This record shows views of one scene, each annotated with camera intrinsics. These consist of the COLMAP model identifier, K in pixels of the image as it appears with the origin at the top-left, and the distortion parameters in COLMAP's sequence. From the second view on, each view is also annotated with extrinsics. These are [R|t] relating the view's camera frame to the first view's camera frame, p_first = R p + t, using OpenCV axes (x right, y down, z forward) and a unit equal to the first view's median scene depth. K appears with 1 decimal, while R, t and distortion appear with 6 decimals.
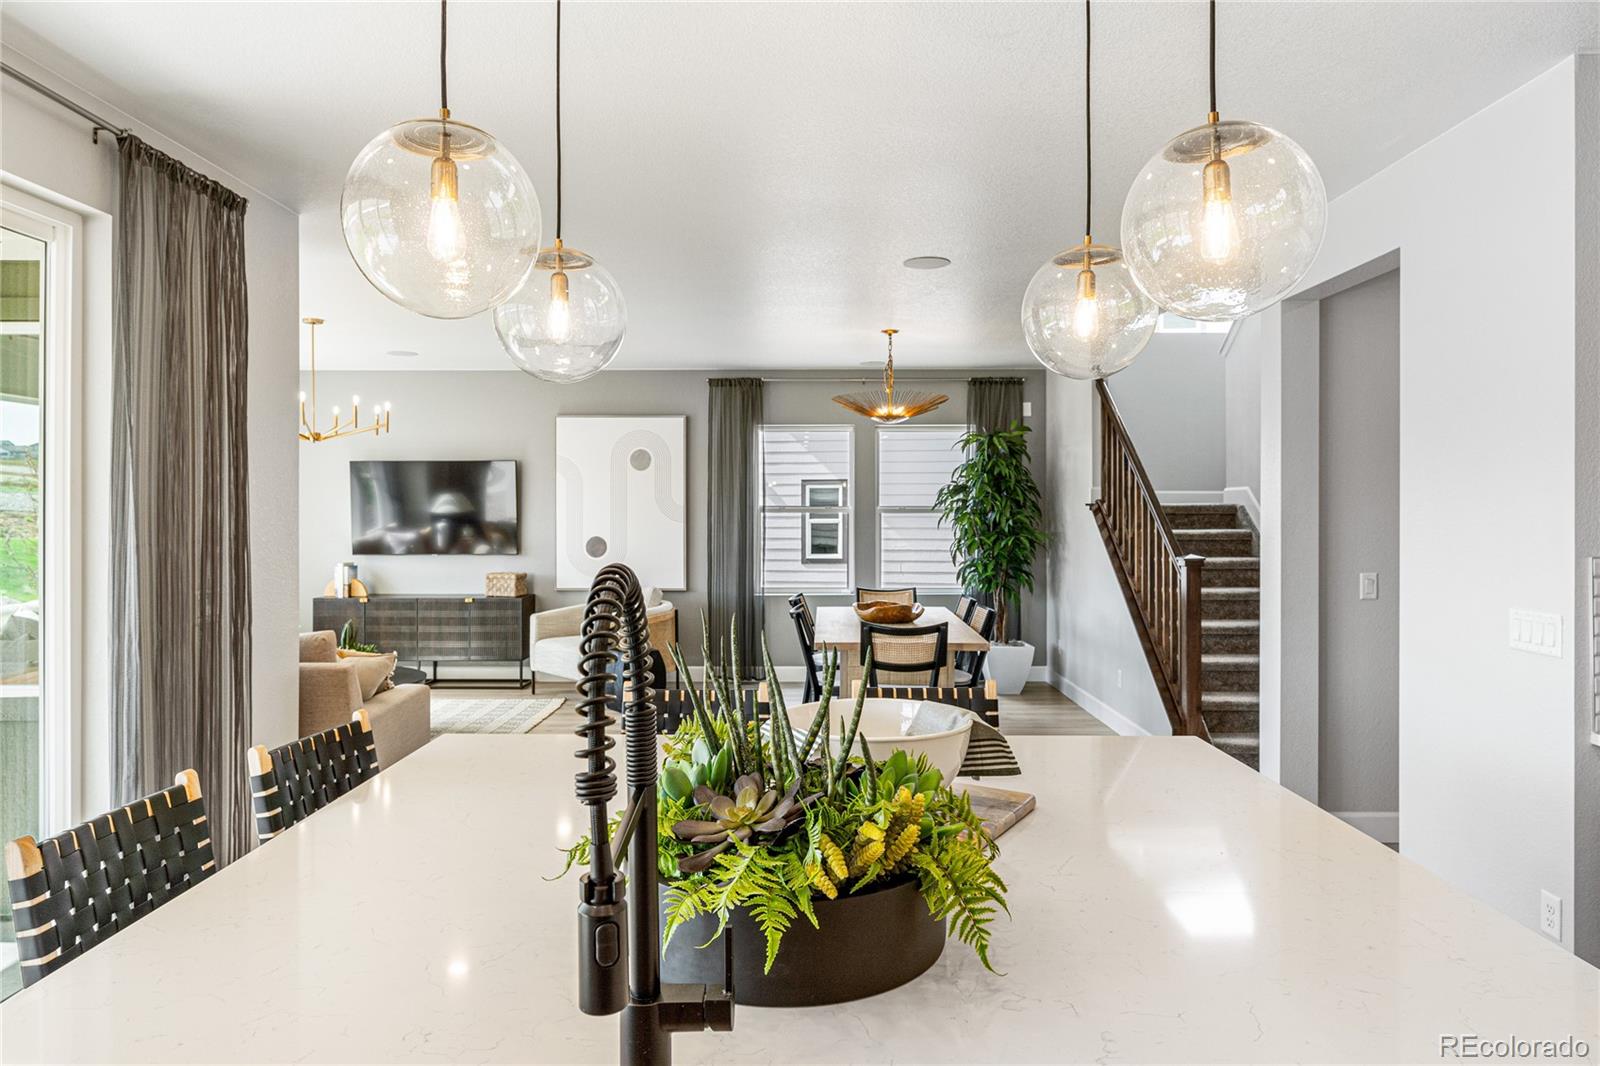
lens RADIAL K [[1006.6, 0, 796.6], [0, 1006.6, 512.3], [0, 0, 1]] dist [-0.002407, -0.000277]
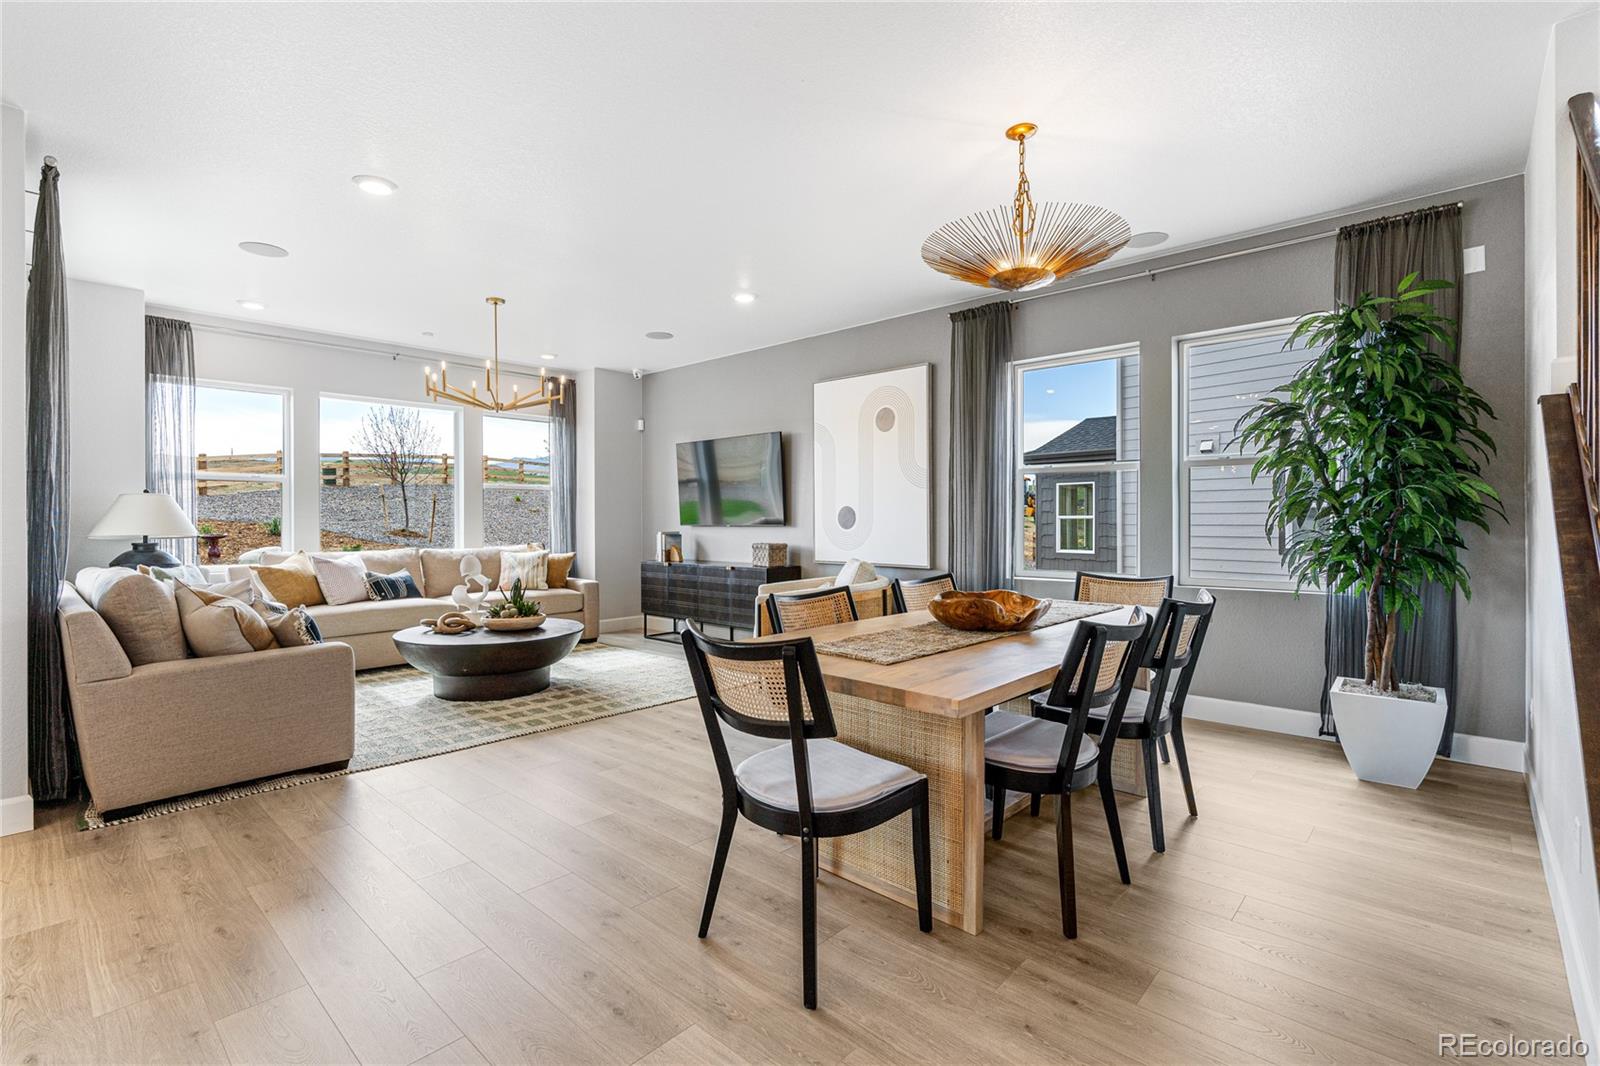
lens RADIAL K [[735.9, 0, 802.2], [0, 735.9, 522.8], [0, 0, 1]] dist [-0.002994, 0.000405]
pose [[0.748200, -0.000469, -0.663473, 0.221889], [0.004885, 0.999977, 0.004802, 0.035985], [0.663455, -0.006834, 0.748185, 0.465710]]
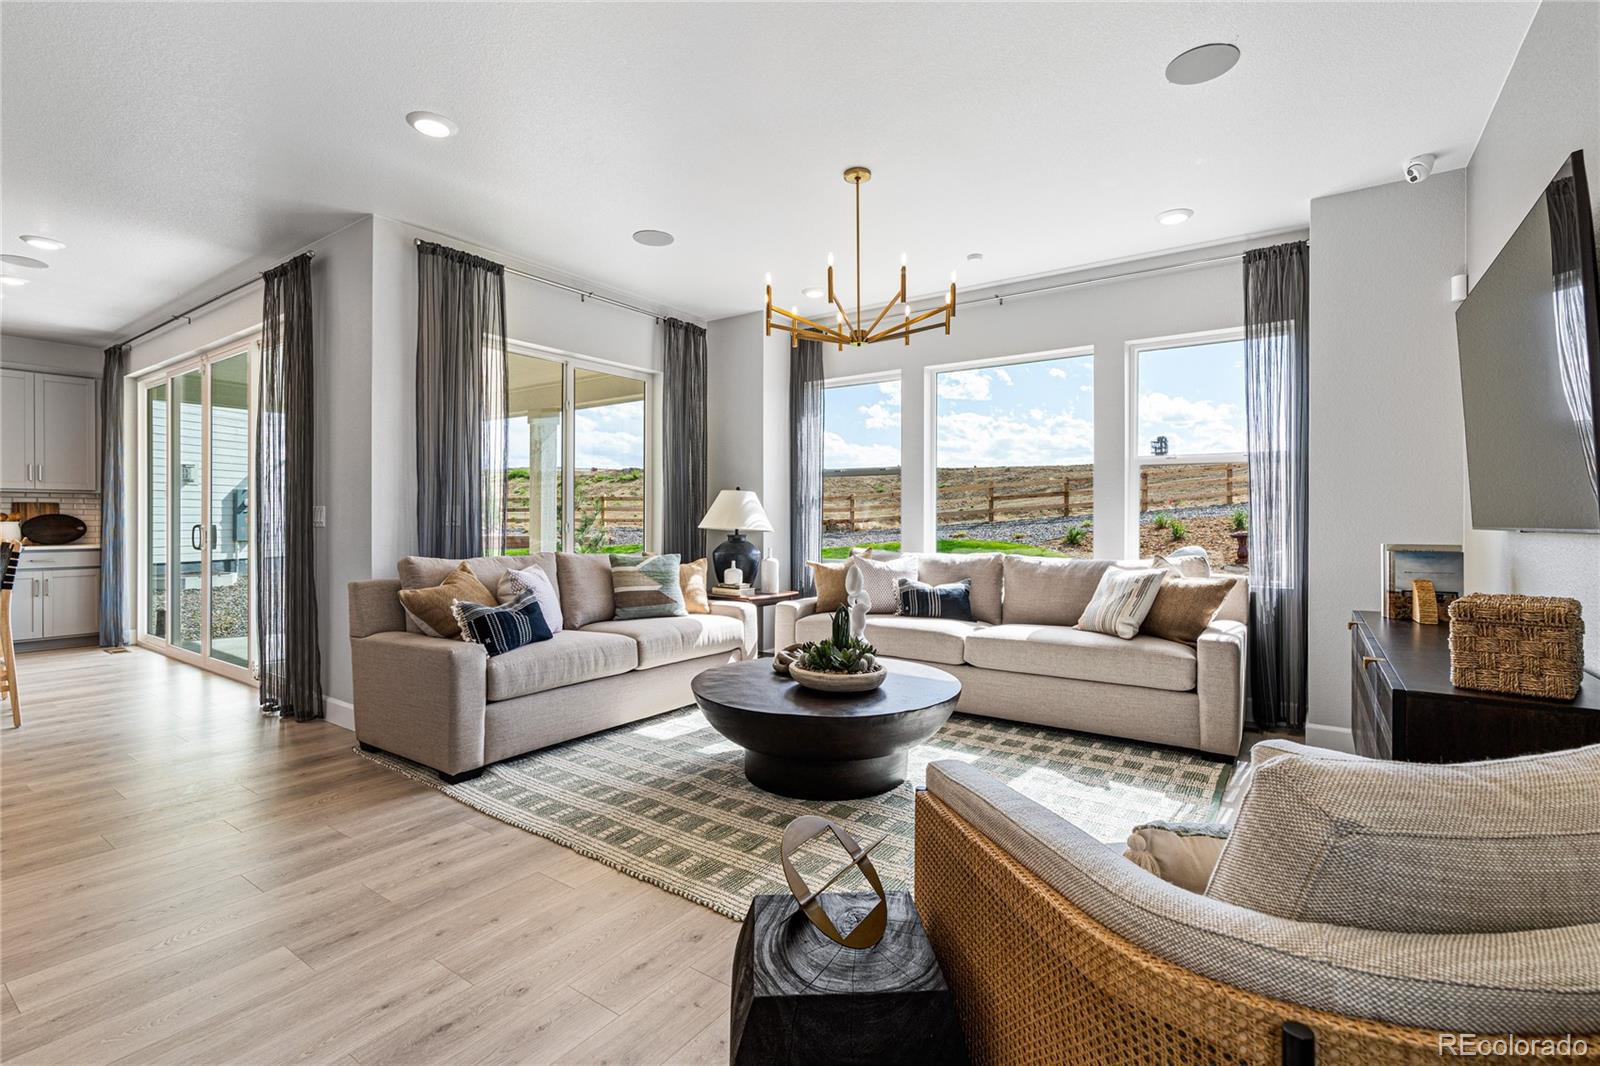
lens RADIAL K [[735.9, 0, 802.2], [0, 735.9, 522.8], [0, 0, 1]] dist [-0.002994, 0.000405]
pose [[-0.561329, -0.001157, -0.827592, -0.023423], [-0.004079, 0.999991, 0.001369, 0.040336], [0.827583, 0.004144, -0.561329, 0.941467]]
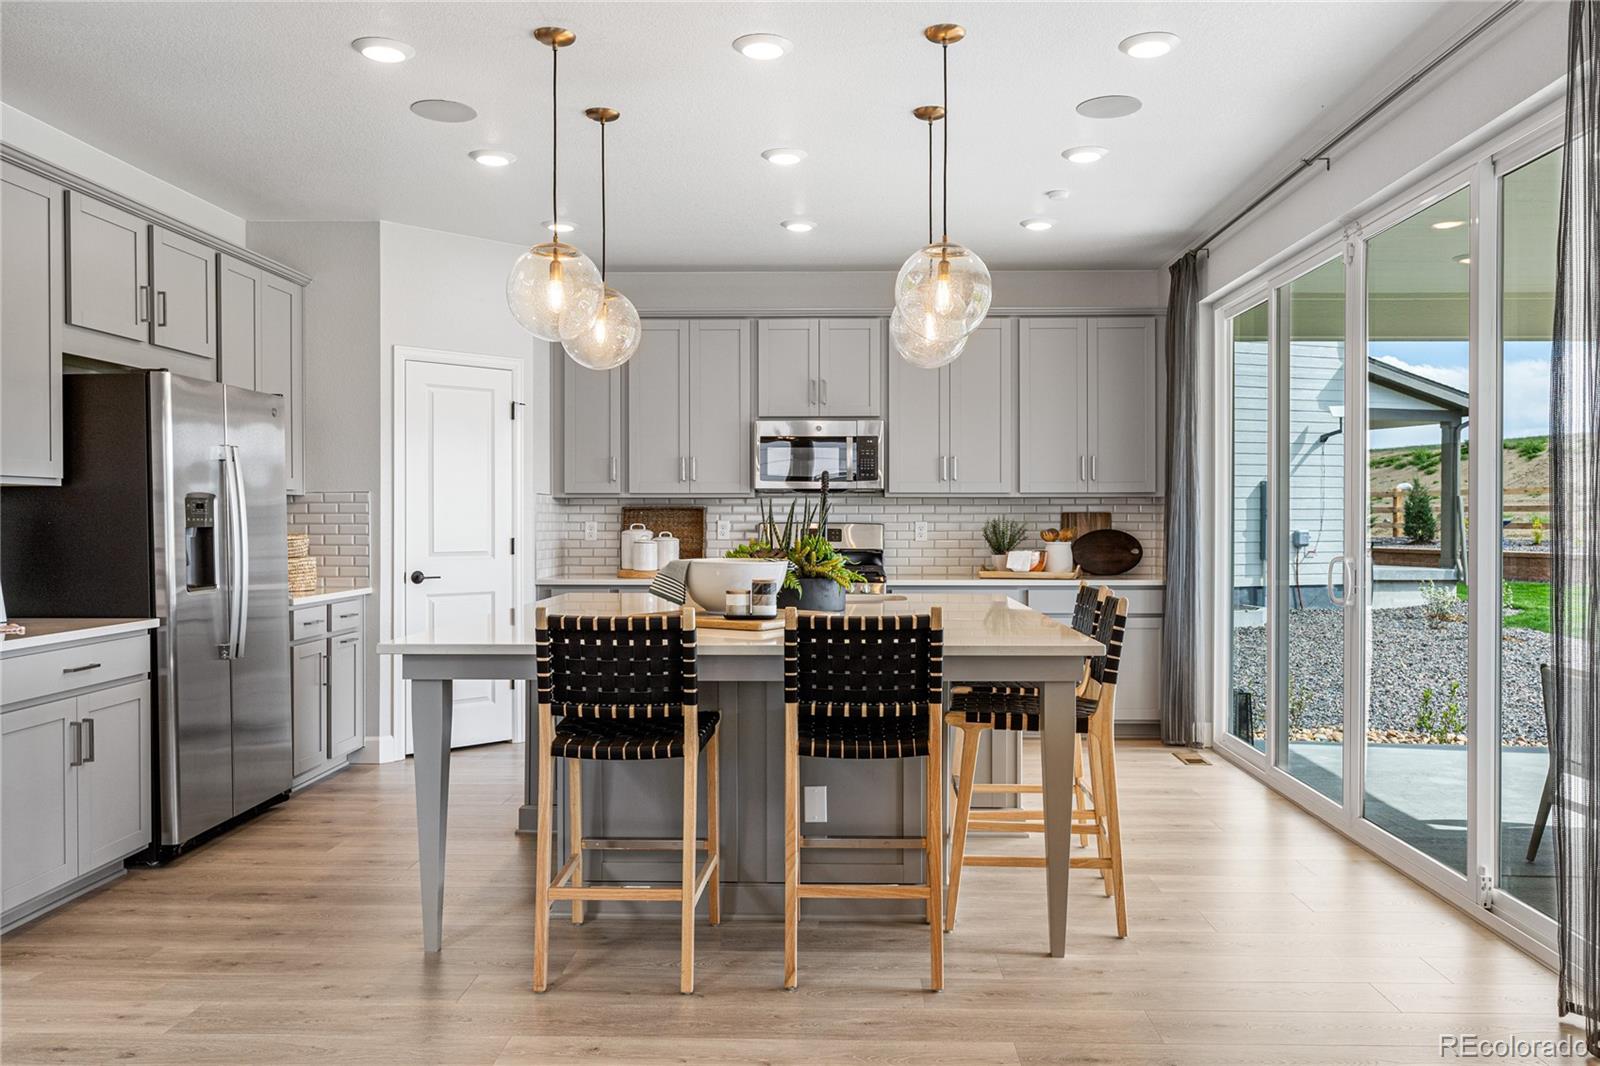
lens RADIAL K [[1111.5, 0, 800.0], [0, 1111.5, 533.0], [0, 0, 1]] dist [0.000680, 0.000283]
pose [[-0.999645, -0.002277, 0.026558, -0.027829], [-0.001883, 0.999888, 0.014873, 0.027508], [-0.026589, 0.014817, -0.999537, 0.654777]]
